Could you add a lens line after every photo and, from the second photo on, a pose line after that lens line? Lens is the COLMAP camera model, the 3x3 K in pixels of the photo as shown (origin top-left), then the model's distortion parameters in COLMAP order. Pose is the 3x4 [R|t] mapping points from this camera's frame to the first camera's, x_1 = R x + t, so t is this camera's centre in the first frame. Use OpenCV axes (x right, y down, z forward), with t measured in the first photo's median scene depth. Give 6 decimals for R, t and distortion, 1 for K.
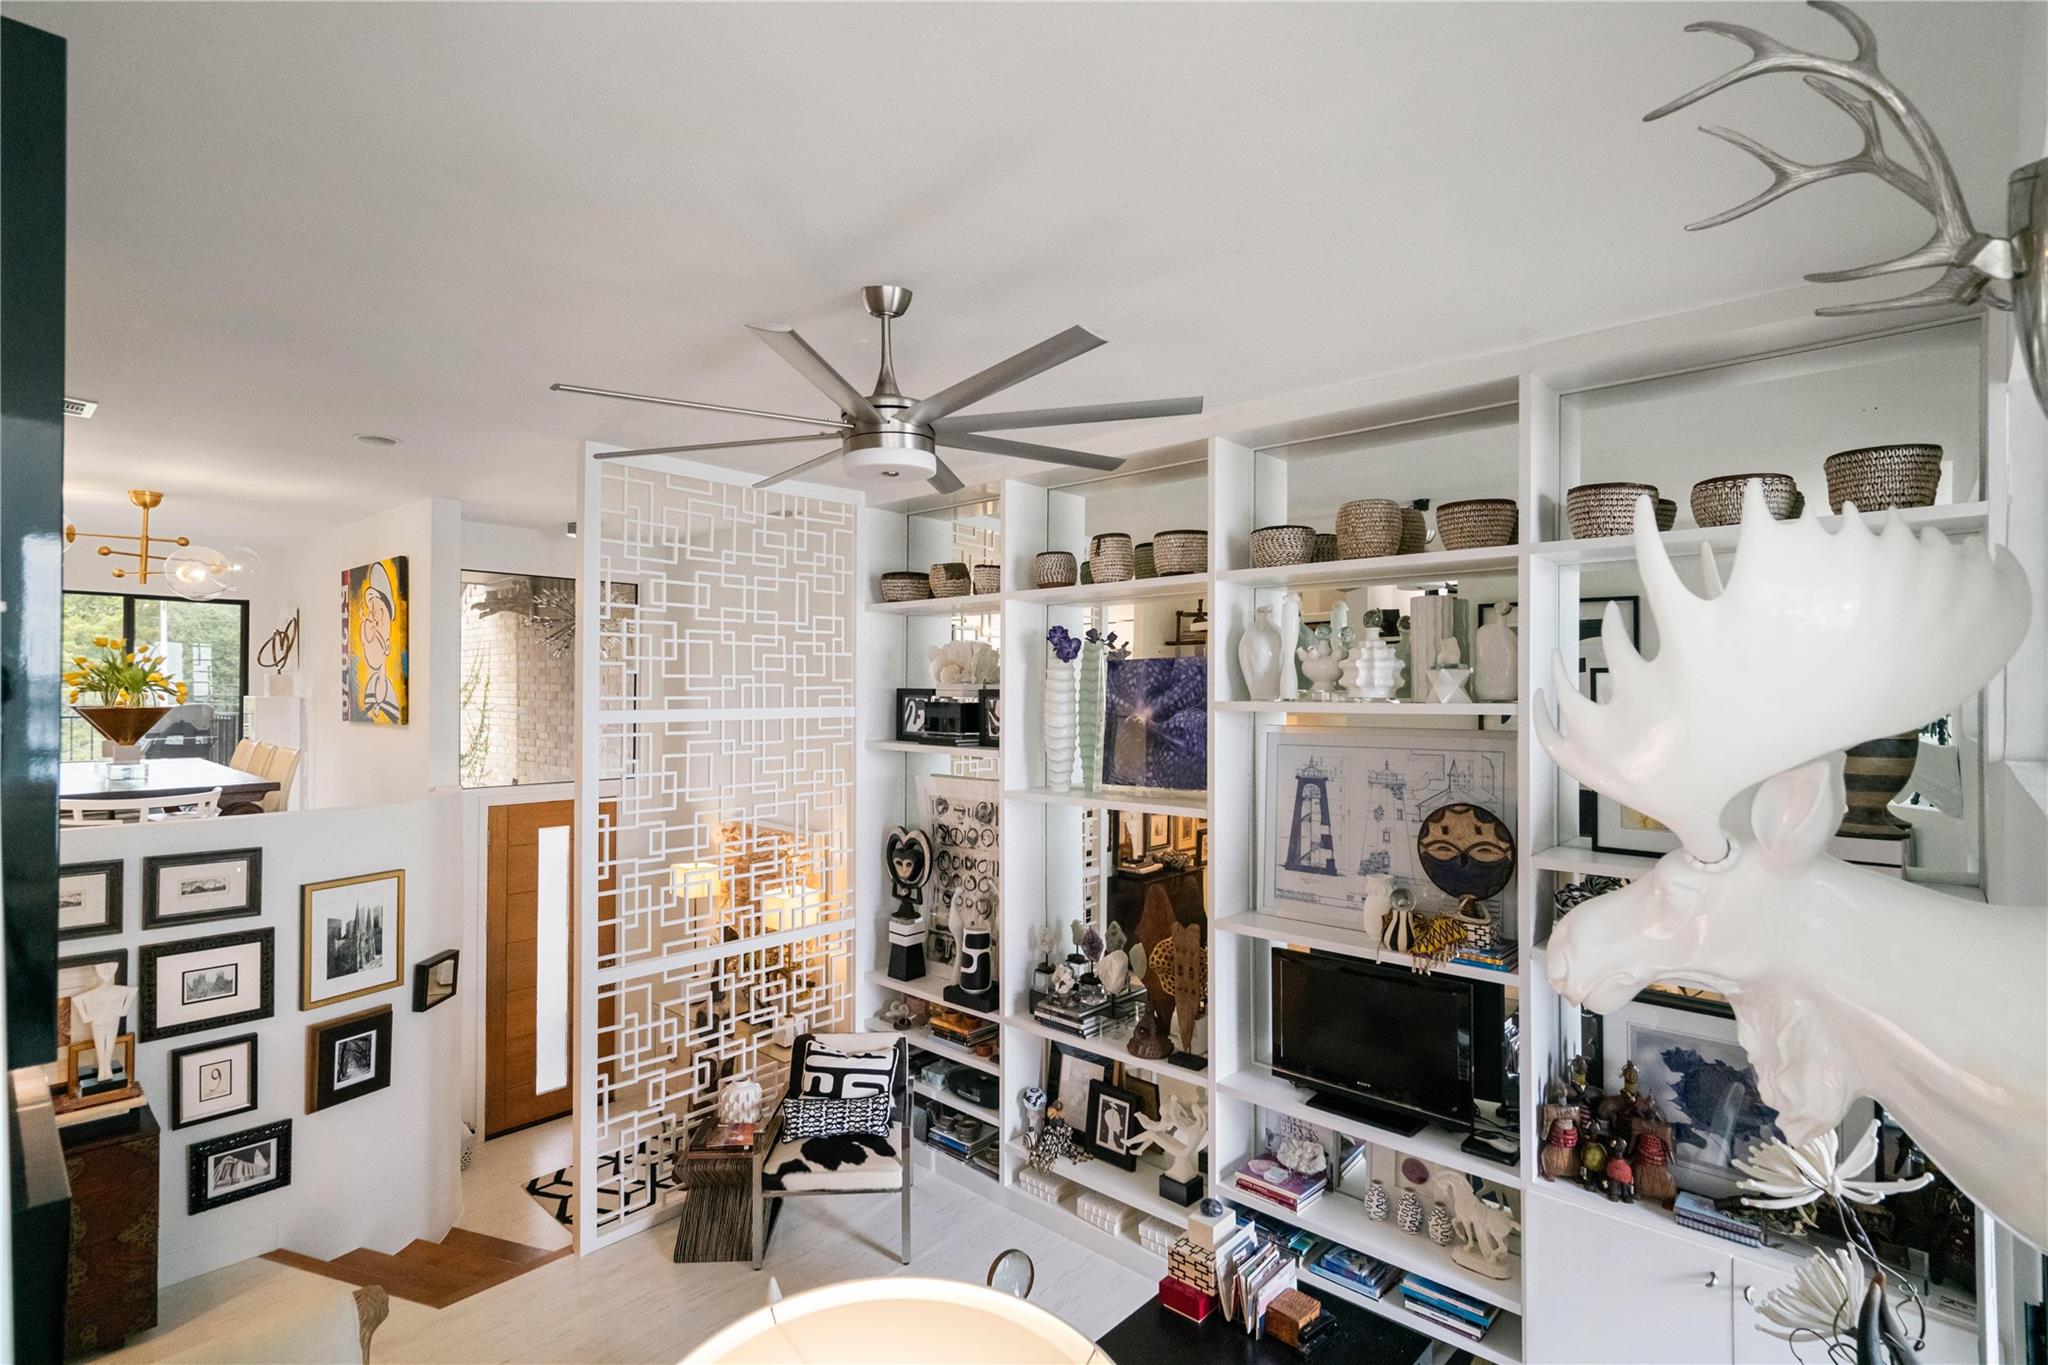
lens RADIAL K [[972.7, 0, 1025.6], [0, 972.7, 683.6], [0, 0, 1]] dist [0.010080, -0.000668]
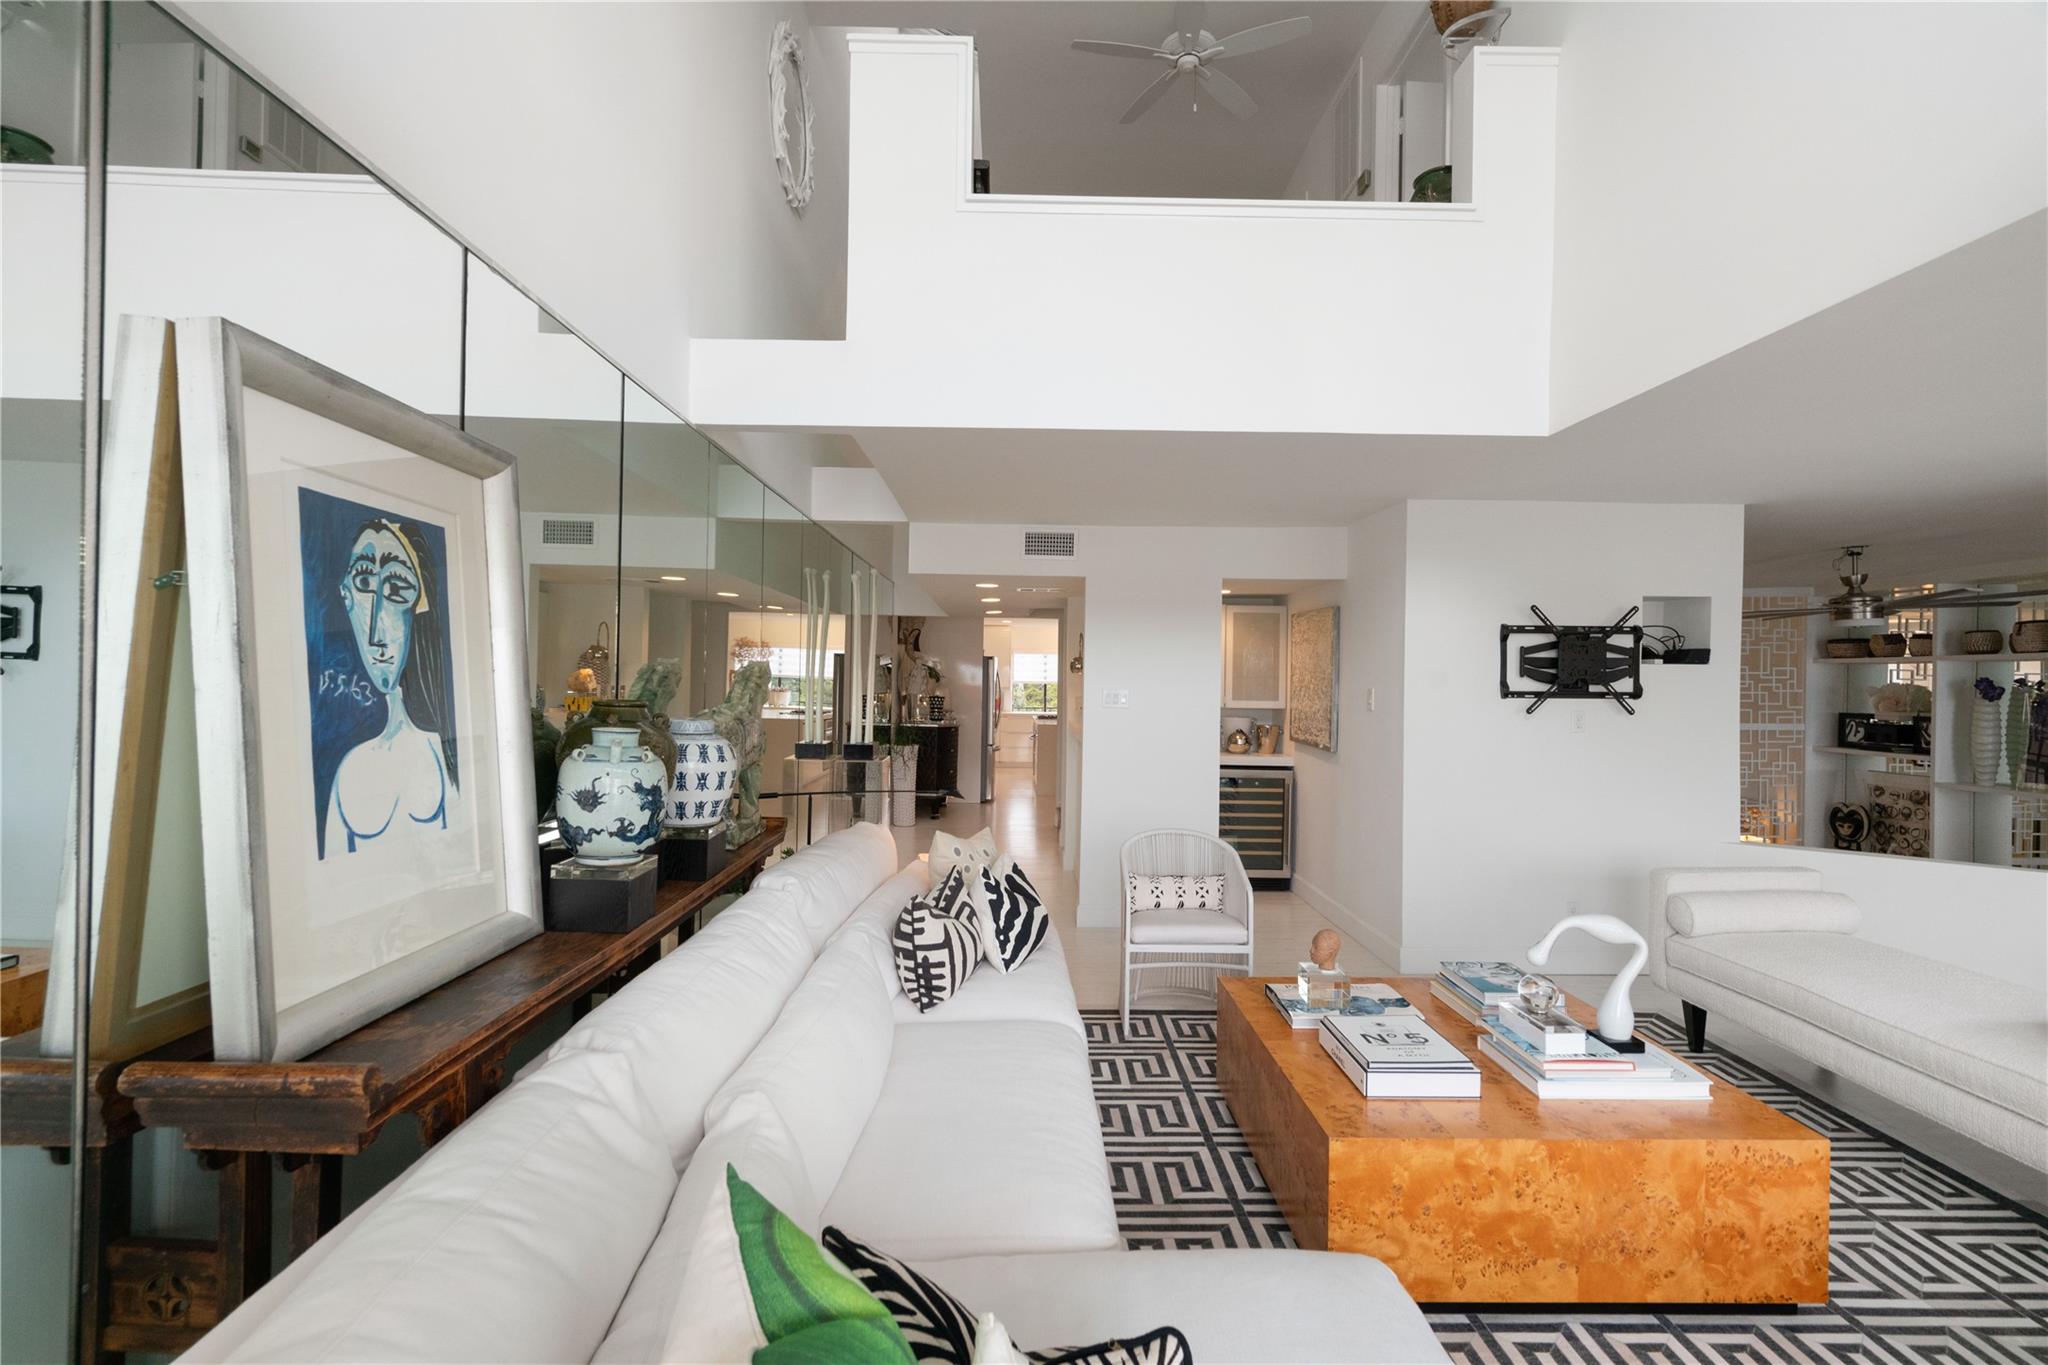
lens RADIAL K [[944.7, 0, 1017.2], [0, 944.7, 682.0], [0, 0, 1]] dist [0.001398, 0.002572]
pose [[0.688599, 0.006906, -0.725109, 0.060039], [-0.005147, 0.999976, 0.004635, -0.045653], [0.725124, 0.000541, 0.688618, -1.004424]]
